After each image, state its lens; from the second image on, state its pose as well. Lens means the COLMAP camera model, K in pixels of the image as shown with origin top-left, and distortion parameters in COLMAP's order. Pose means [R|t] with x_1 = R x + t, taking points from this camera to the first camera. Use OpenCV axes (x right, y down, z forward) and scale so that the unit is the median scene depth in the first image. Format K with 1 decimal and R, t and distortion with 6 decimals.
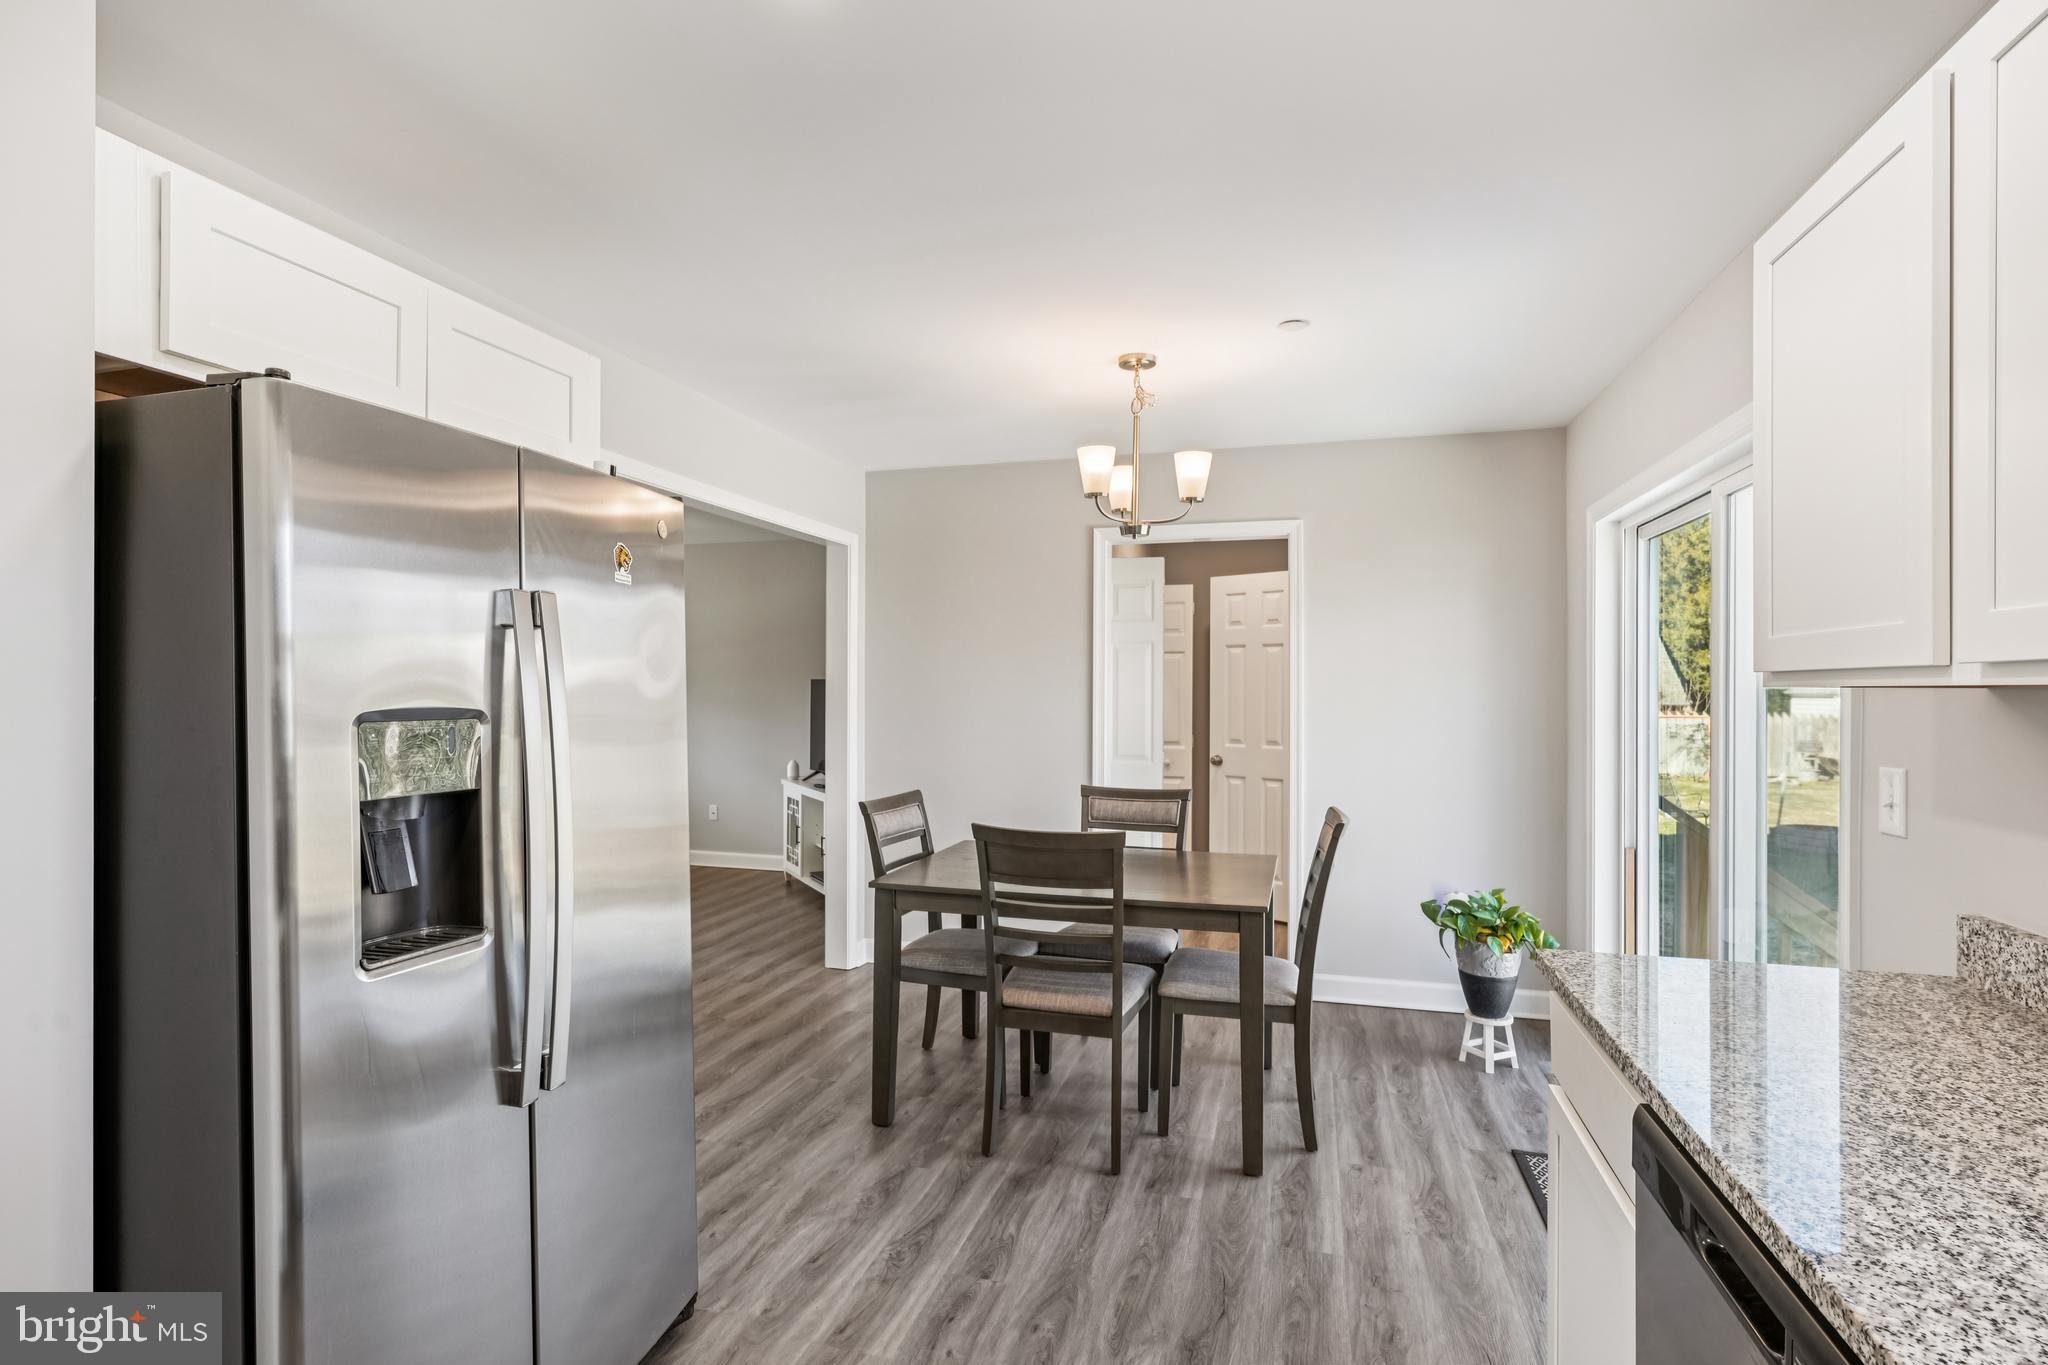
lens RADIAL K [[983.2, 0, 1020.8], [0, 983.2, 686.3], [0, 0, 1]] dist [-0.011074, 0.006742]
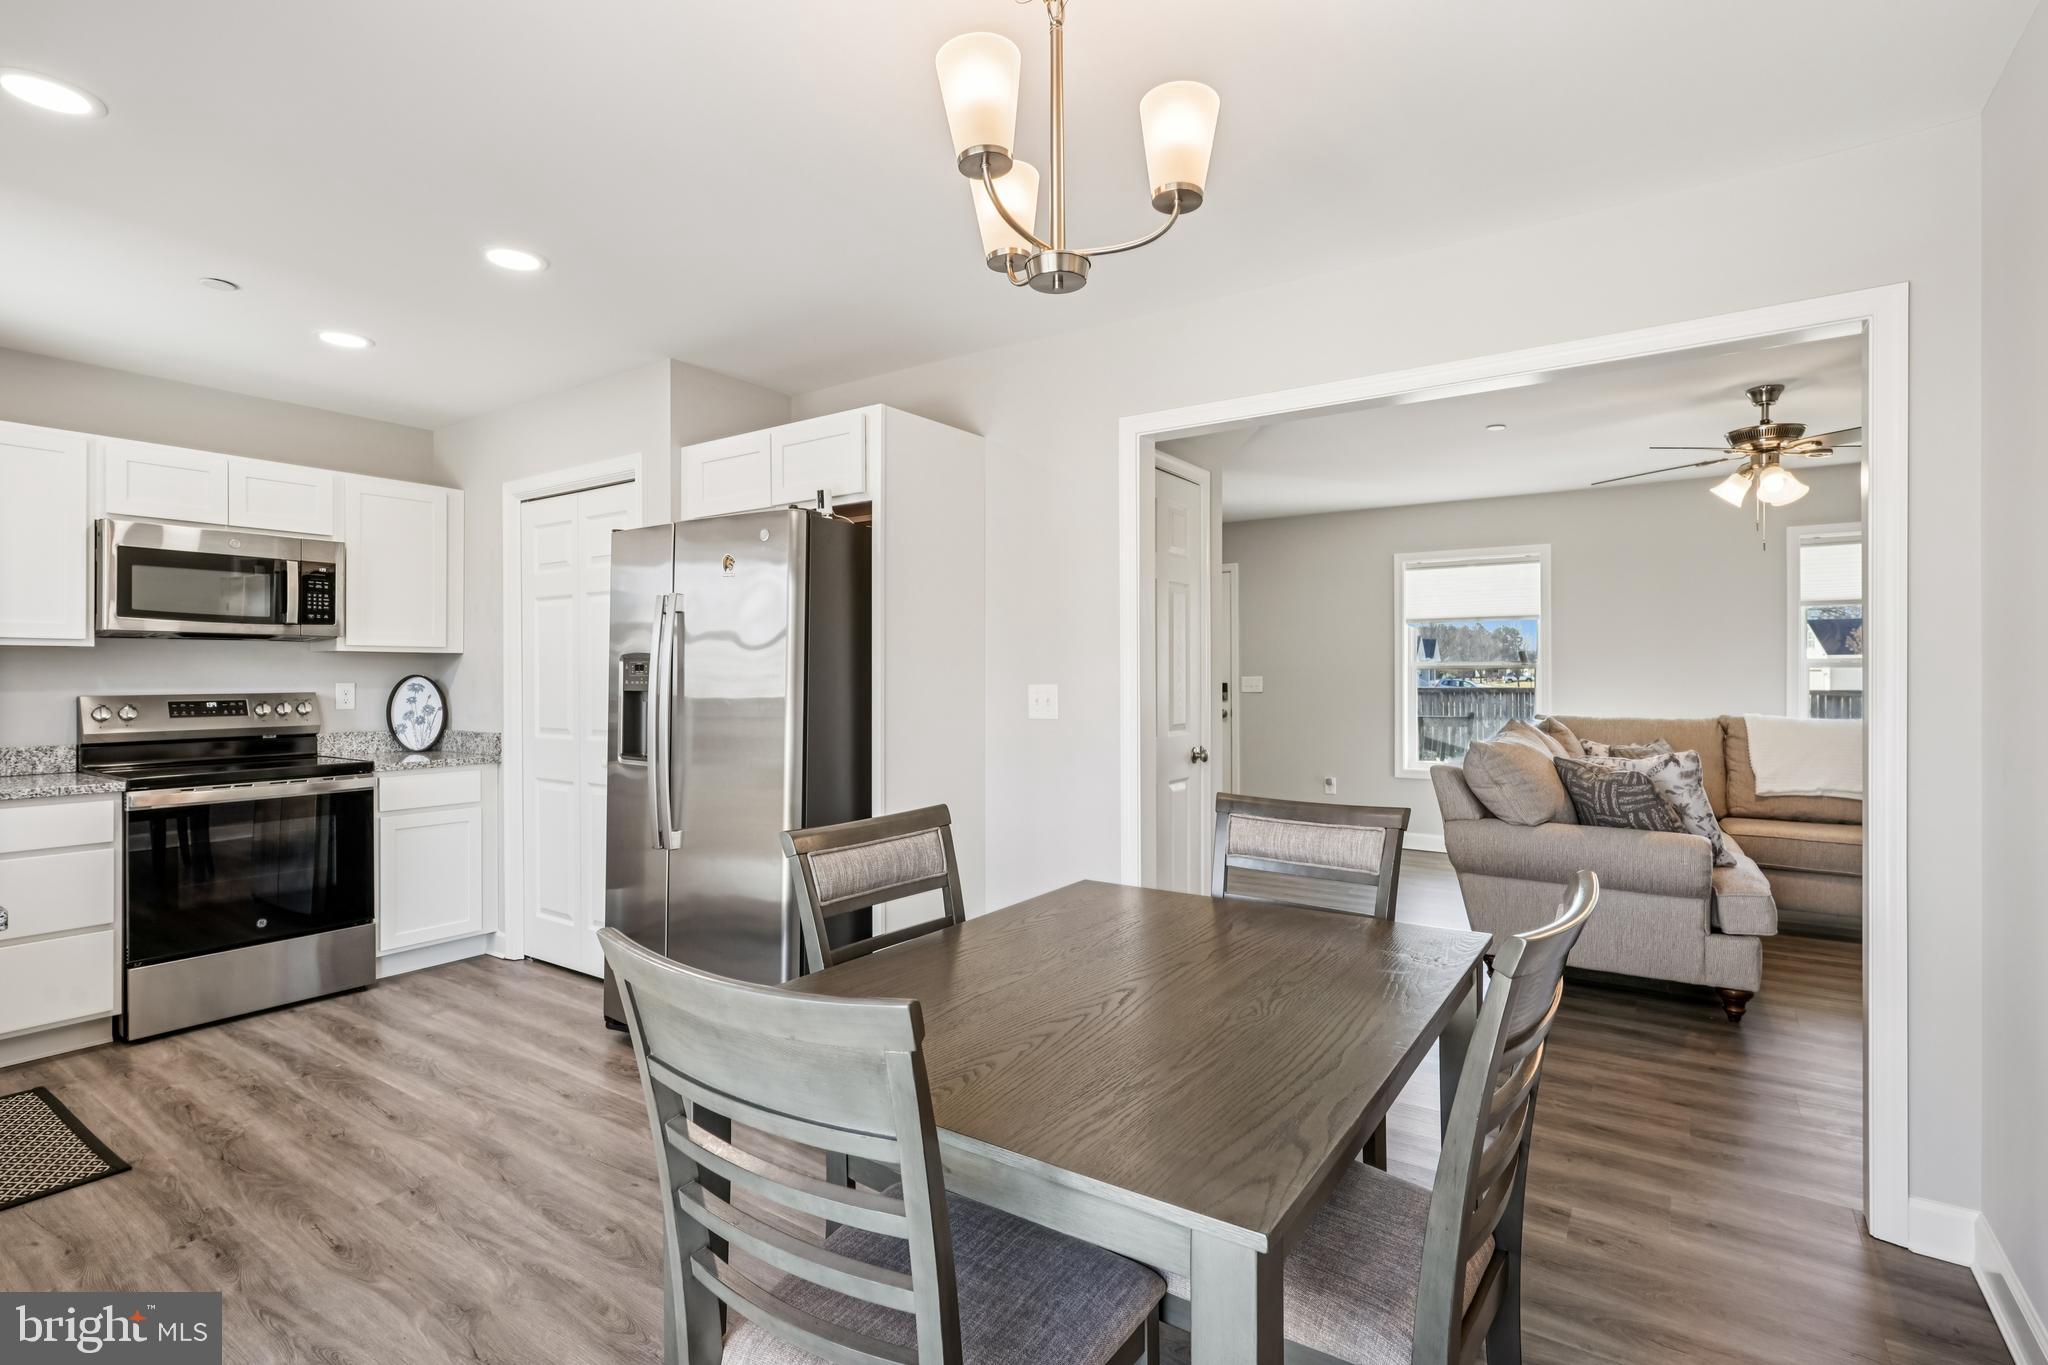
lens RADIAL K [[982.6, 0, 1027.0], [0, 982.6, 670.5], [0, 0, 1]] dist [-0.003098, 0.000955]
pose [[-0.314555, -0.004122, -0.949230, 0.516767], [0.004537, 0.999973, -0.005845, 0.033179], [0.949228, -0.006145, -0.314528, 1.031402]]
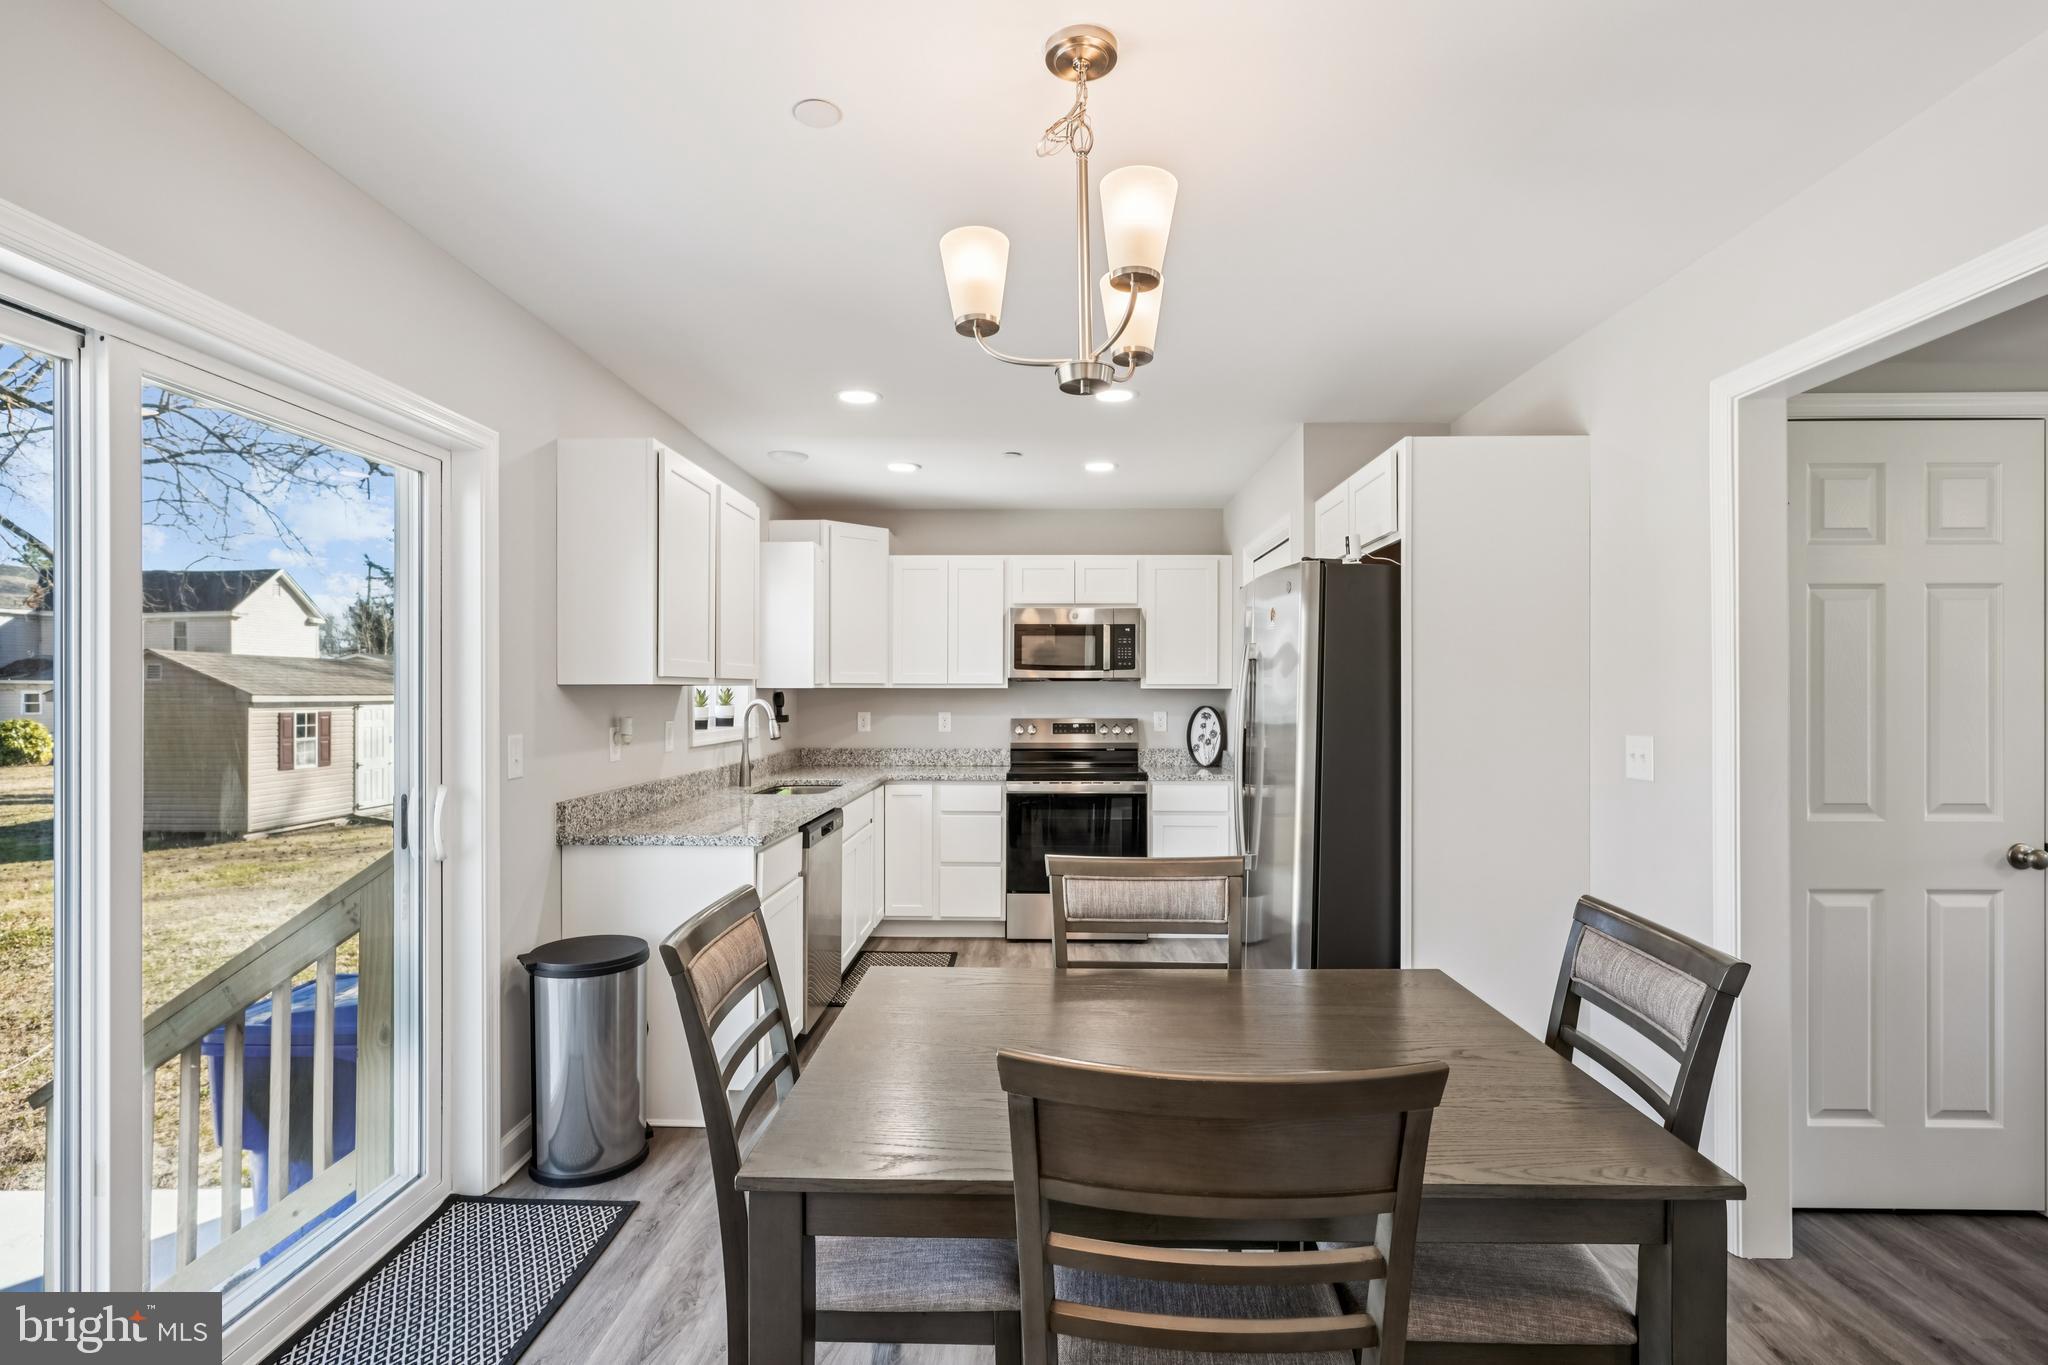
lens RADIAL K [[983.2, 0, 1020.8], [0, 983.2, 686.3], [0, 0, 1]] dist [-0.011074, 0.006742]
pose [[-0.967392, -0.002666, -0.253272, 0.257340], [-0.000585, 0.999965, -0.008289, 0.009365], [0.253285, -0.007871, -0.967360, 1.355467]]
